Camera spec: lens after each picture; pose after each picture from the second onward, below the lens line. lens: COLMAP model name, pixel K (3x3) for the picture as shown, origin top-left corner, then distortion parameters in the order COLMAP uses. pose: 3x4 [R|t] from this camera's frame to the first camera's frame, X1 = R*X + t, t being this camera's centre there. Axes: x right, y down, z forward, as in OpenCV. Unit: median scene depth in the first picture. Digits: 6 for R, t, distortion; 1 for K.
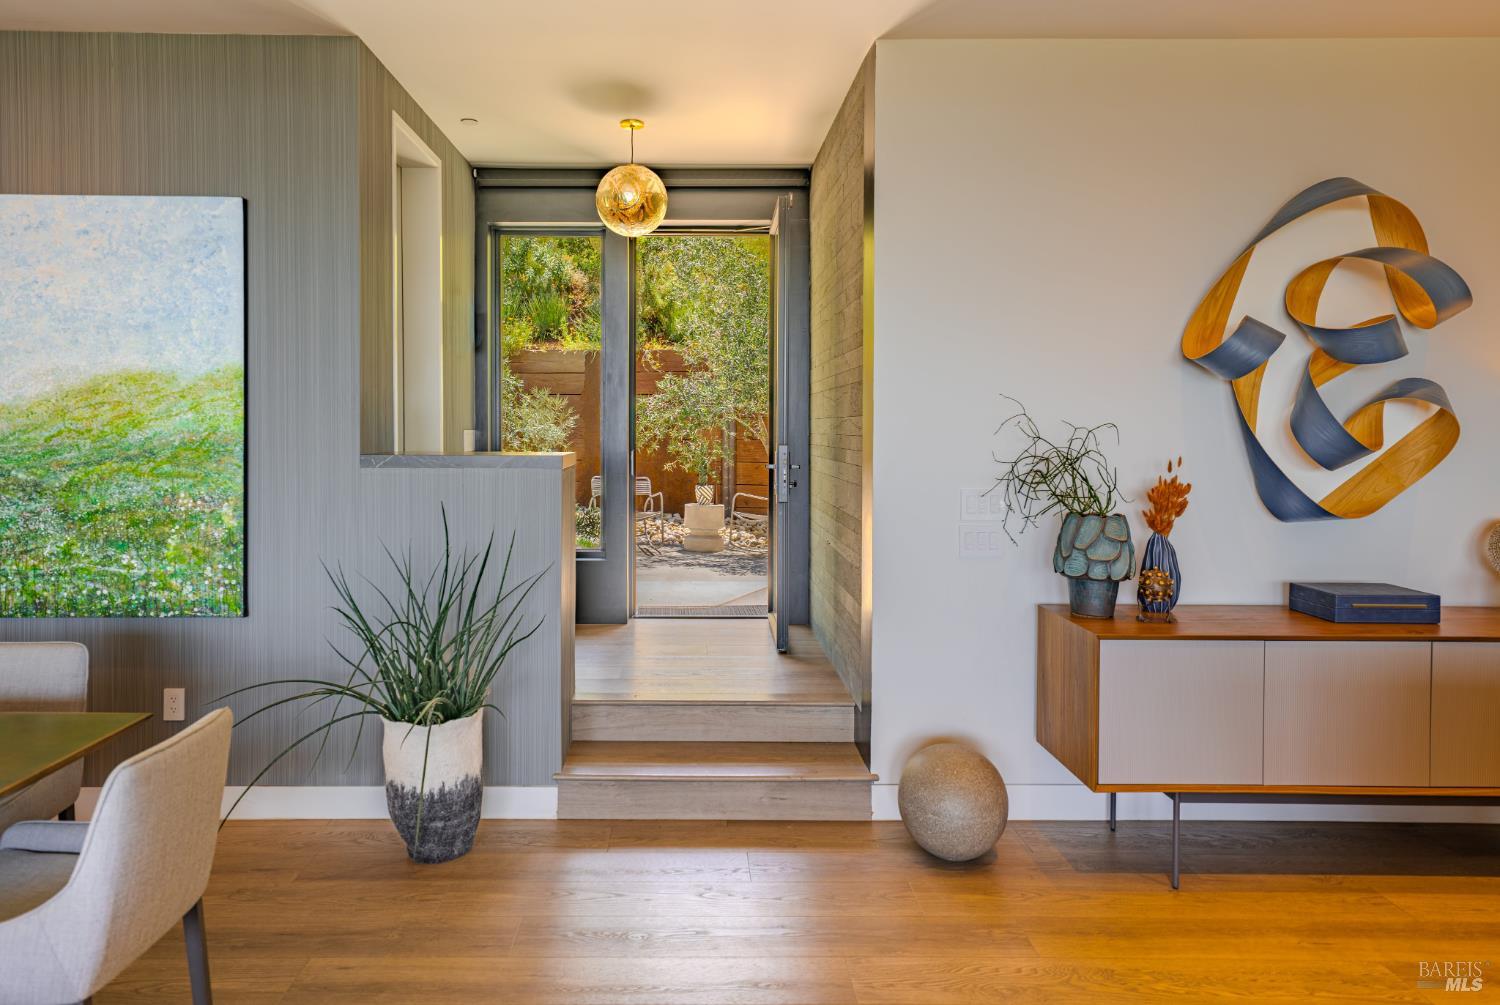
lens RADIAL K [[943.9, 0, 693.9], [0, 943.9, 438.8], [0, 0, 1]] dist [0.015517, 0.000605]
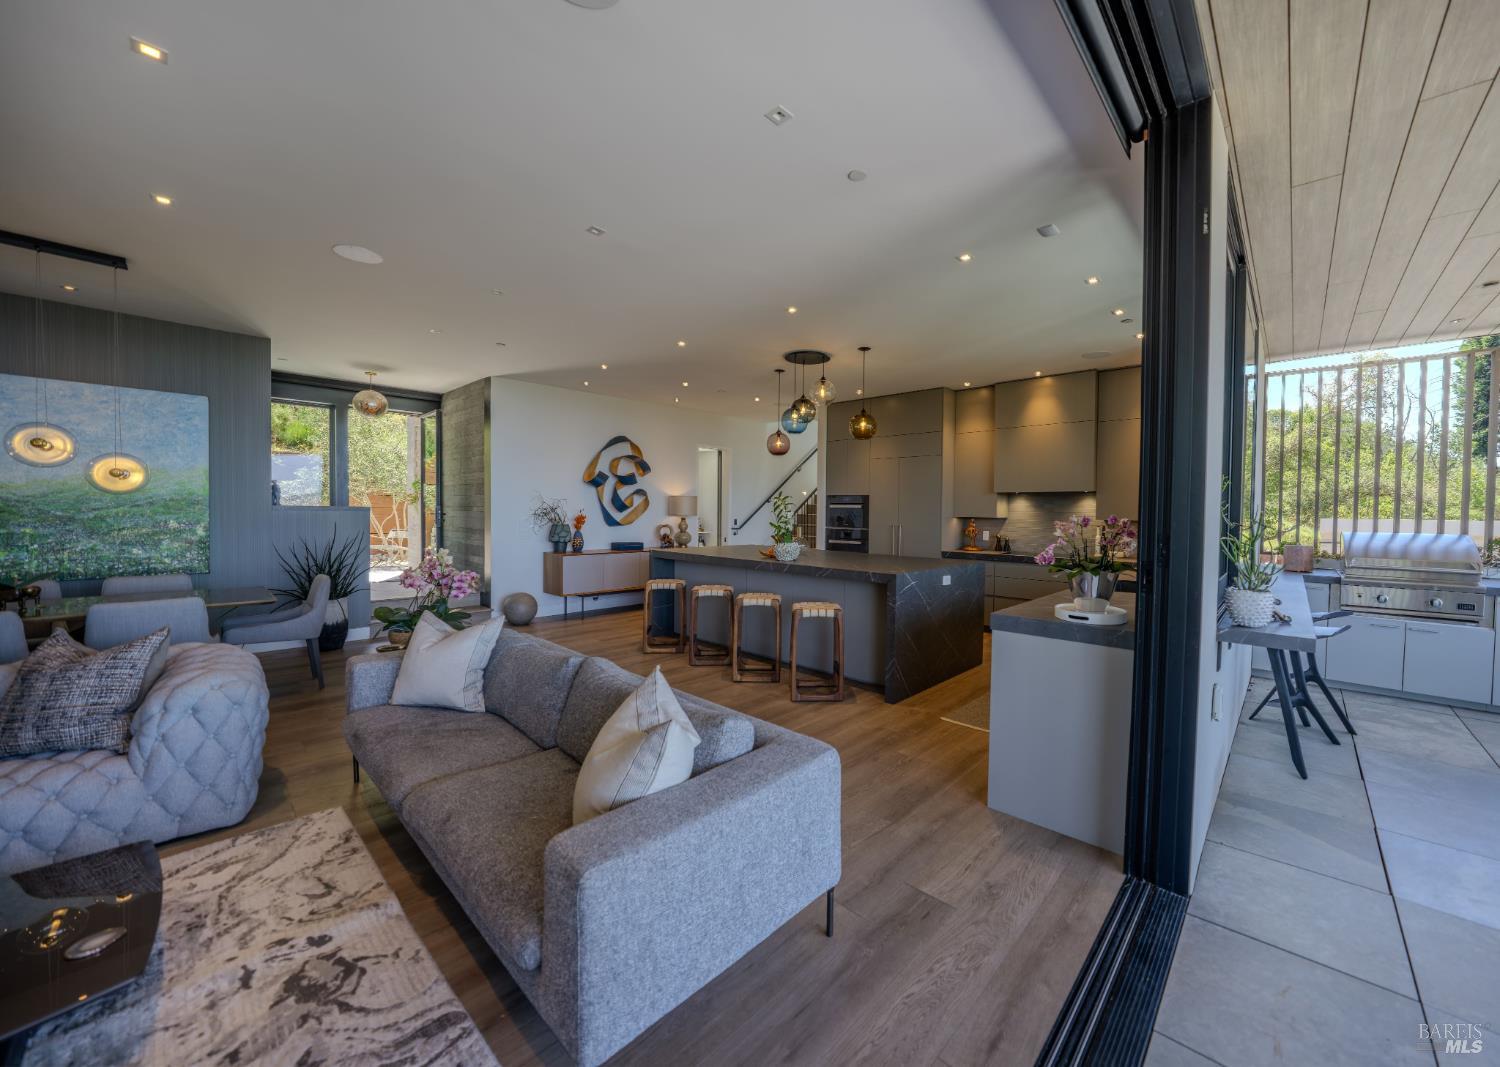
lens RADIAL K [[566.1, 0, 808.2], [0, 566.1, 527.1], [0, 0, 1]] dist [-0.018554, 0.001313]
pose [[0.664285, -0.015549, 0.747318, -0.517329], [-0.002743, 0.999726, 0.023239, 0.036564], [-0.747475, -0.017488, 0.664060, -1.052338]]
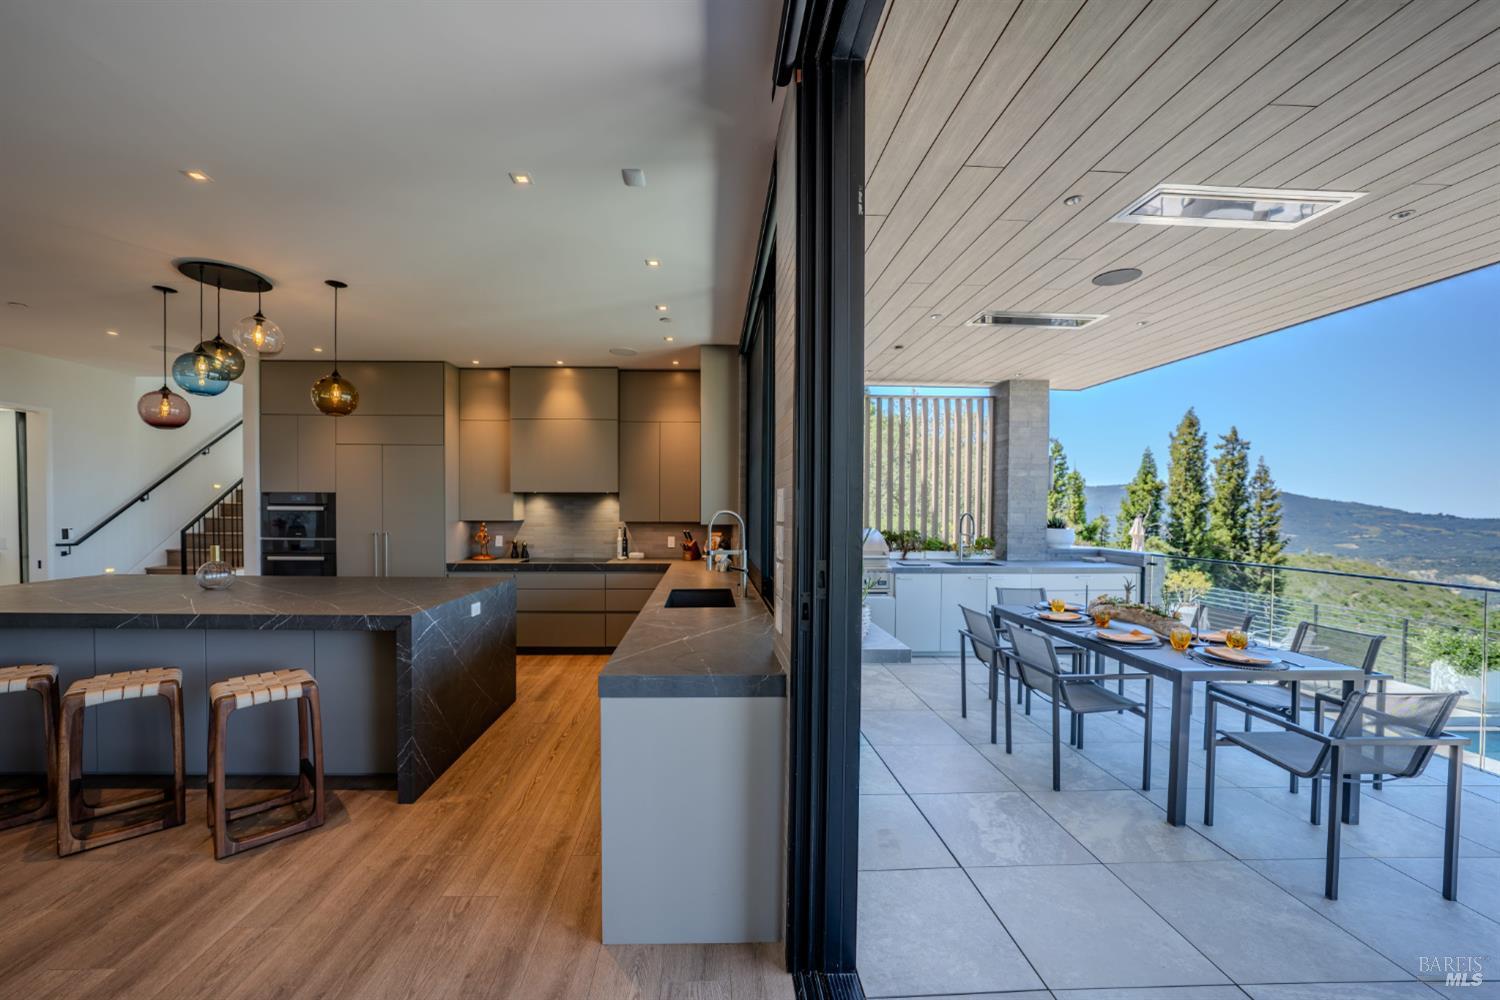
lens RADIAL K [[559.3, 0, 722.3], [0, 559.3, 518.5], [0, 0, 1]] dist [-0.018156, 0.002661]
pose [[-0.017348, -0.020043, 0.999649, -0.321895], [0.005511, 0.999782, 0.020142, 0.010092], [-0.999834, 0.005858, -0.017234, -0.844378]]
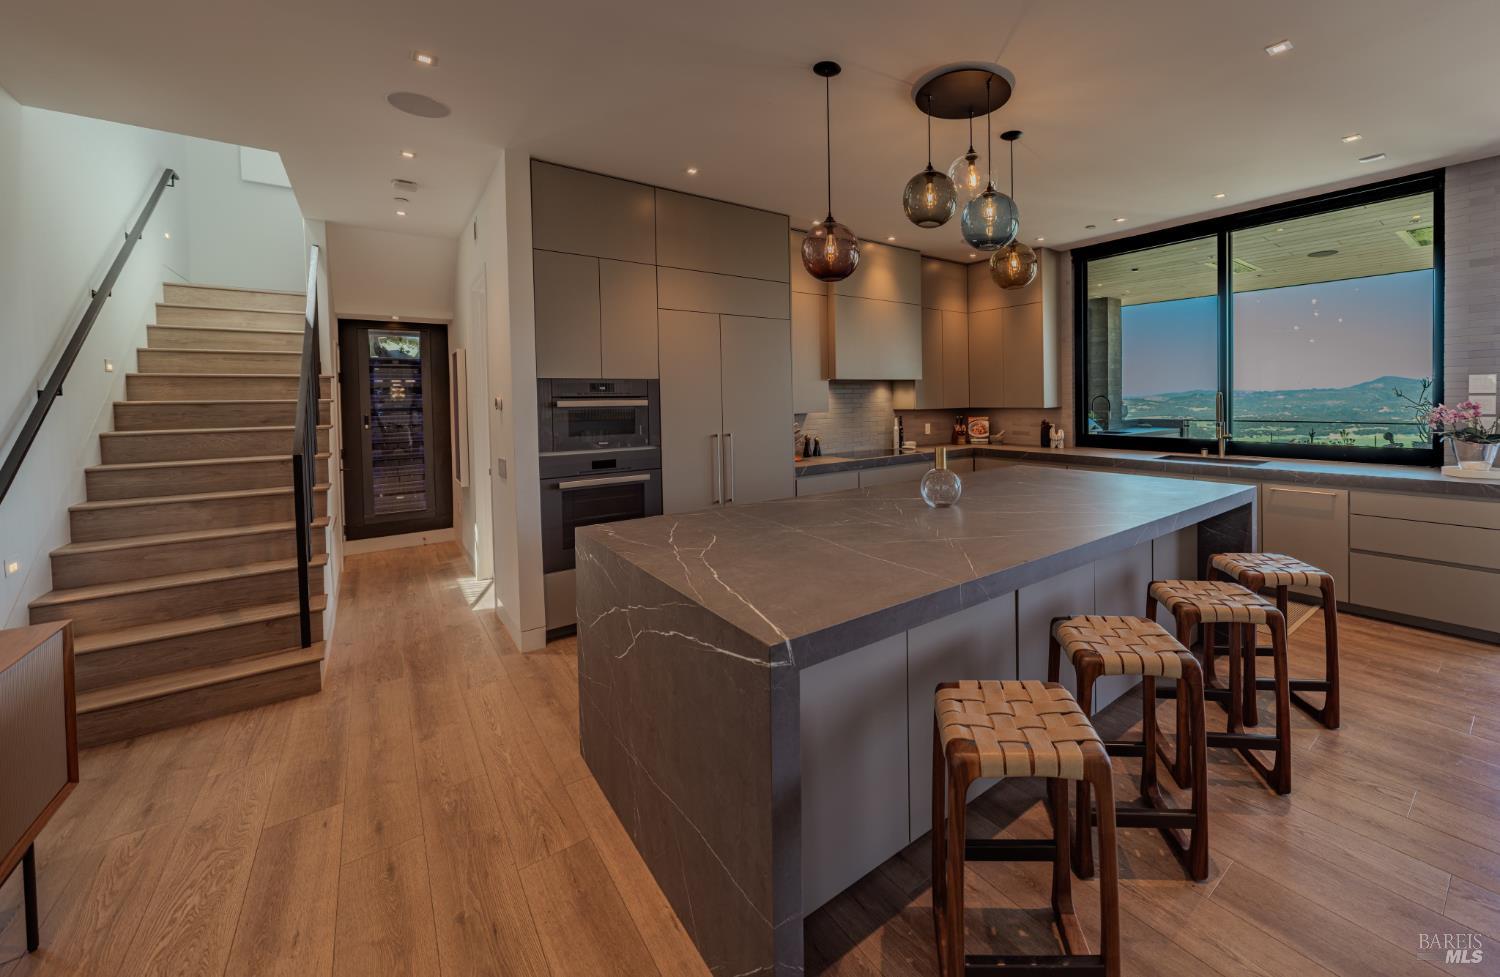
lens RADIAL K [[568.4, 0, 844.6], [0, 568.4, 402.9], [0, 0, 1]] dist [-0.018100, 0.001725]
pose [[-0.620986, -0.000528, 0.783822, 0.186859], [0.022687, 0.999569, 0.018648, -0.004318], [-0.783494, 0.029363, -0.620706, 0.639953]]
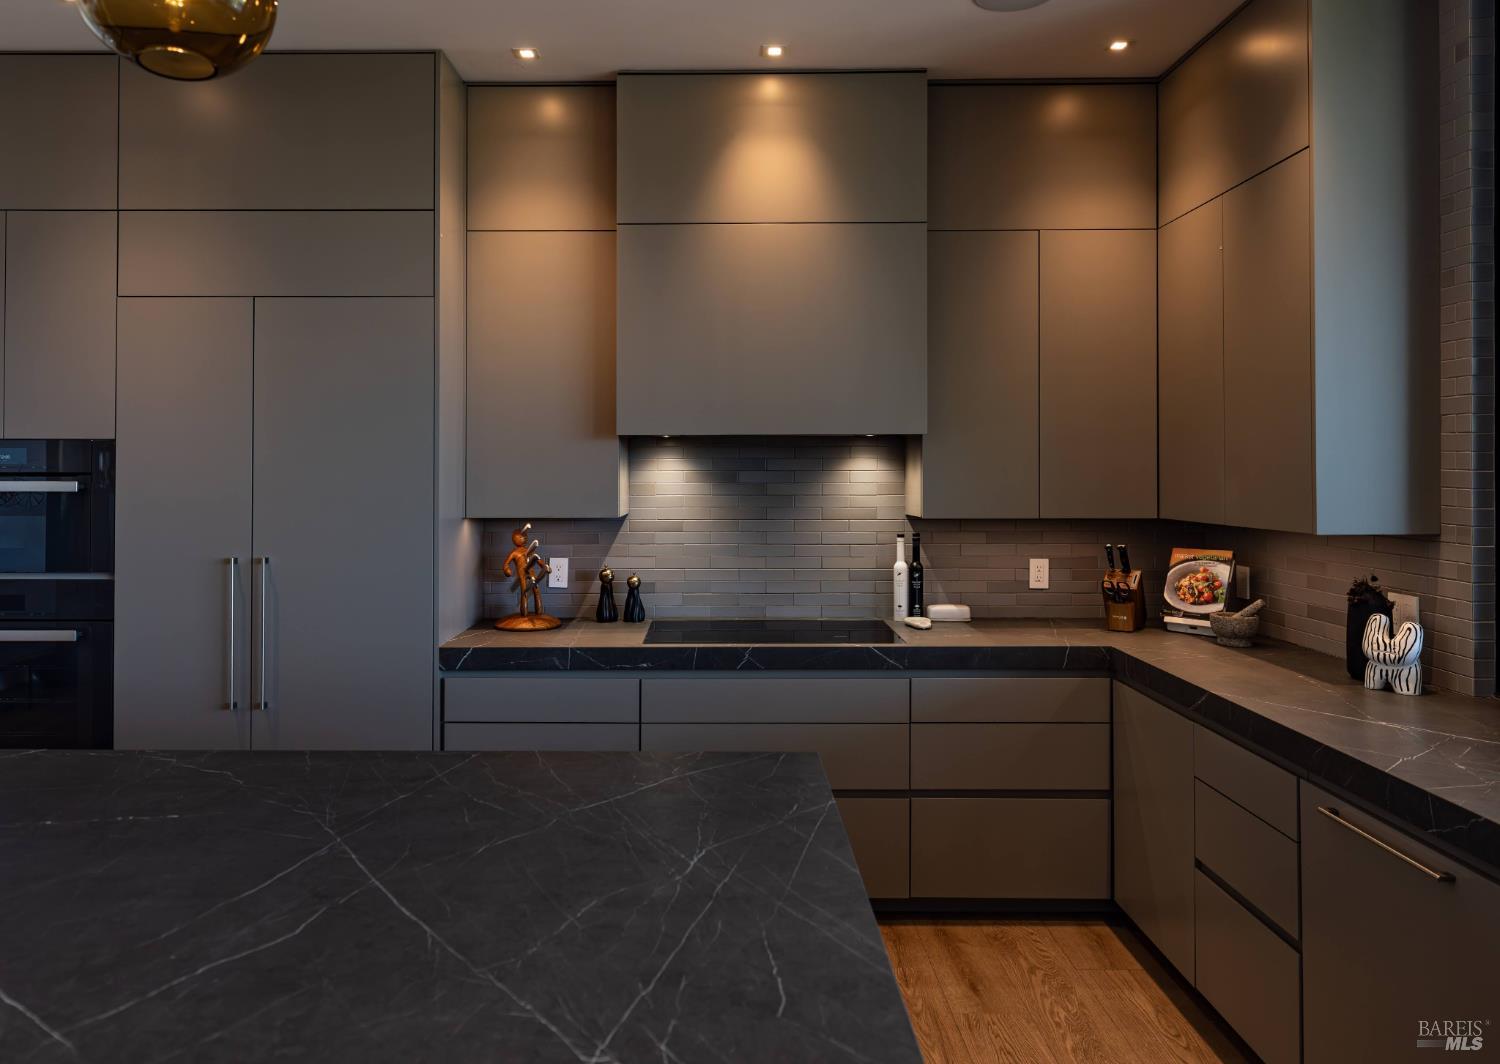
lens RADIAL K [[987.2, 0, 721.7], [0, 987.2, 466.0], [0, 0, 1]] dist [0.006940, 0.003282]
pose [[0.014247, 0.002637, 0.999895, 0.335200], [0.011311, 0.999932, -0.002799, -0.002978], [-0.999835, 0.011350, 0.014216, -0.368367]]
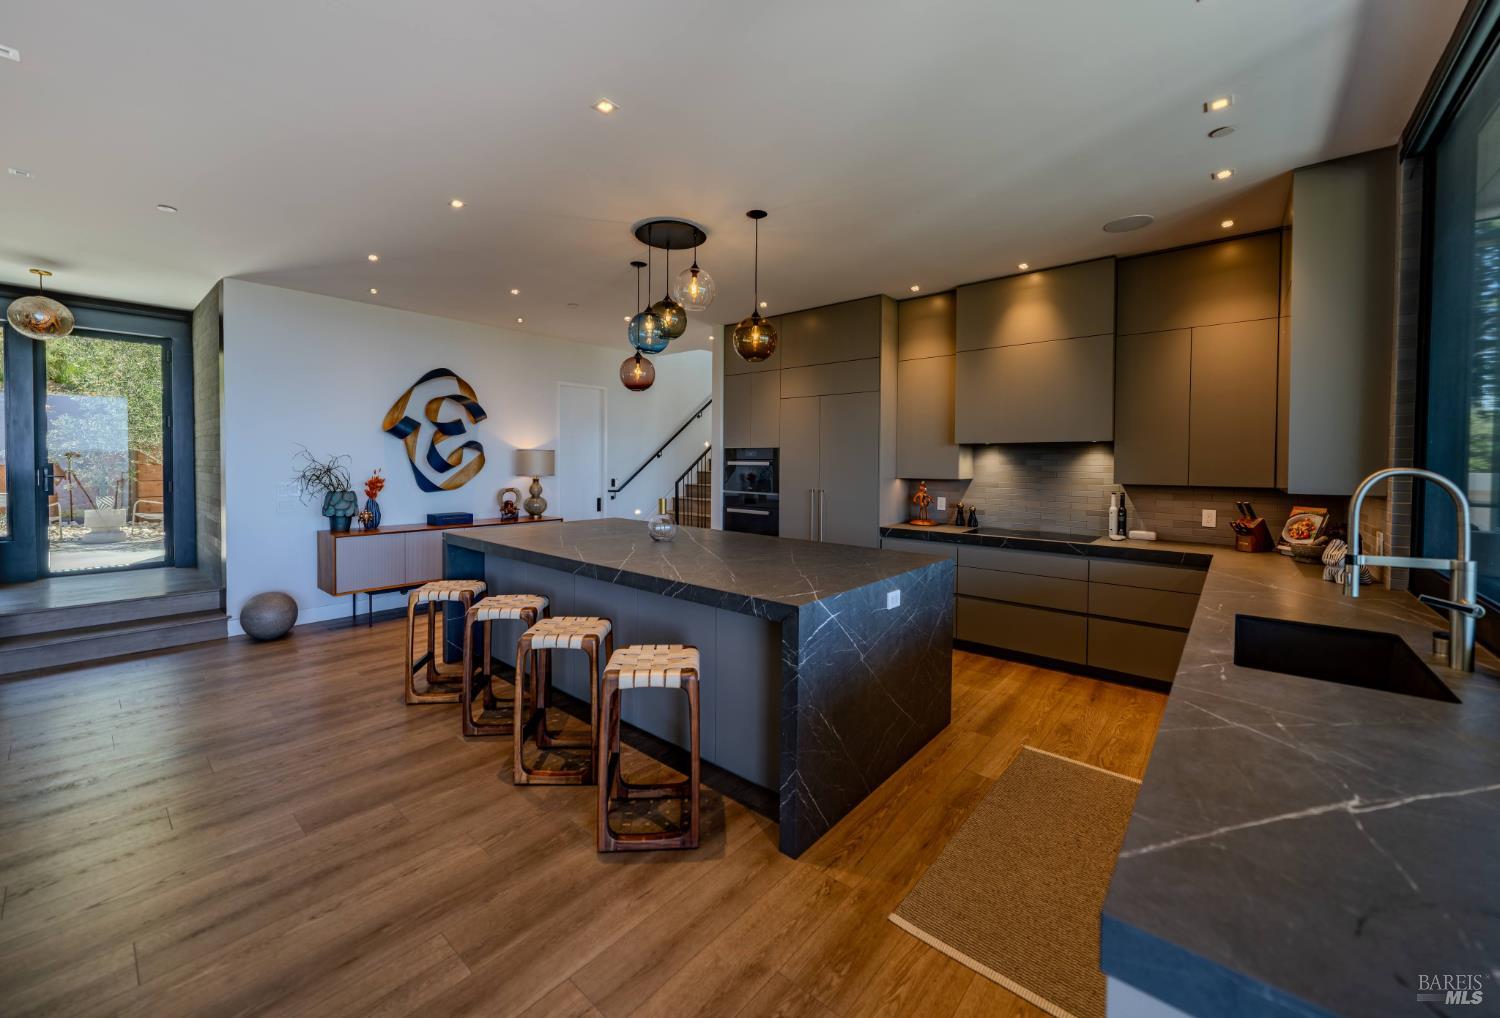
lens RADIAL K [[579.7, 0, 740.8], [0, 579.7, 474.7], [0, 0, 1]] dist [-0.001221, -0.000189]
pose [[0.660704, -0.013704, 0.750522, -0.026357], [0.002106, 0.999863, 0.016403, 0.011515], [-0.750644, -0.009257, 0.660642, -0.773458]]
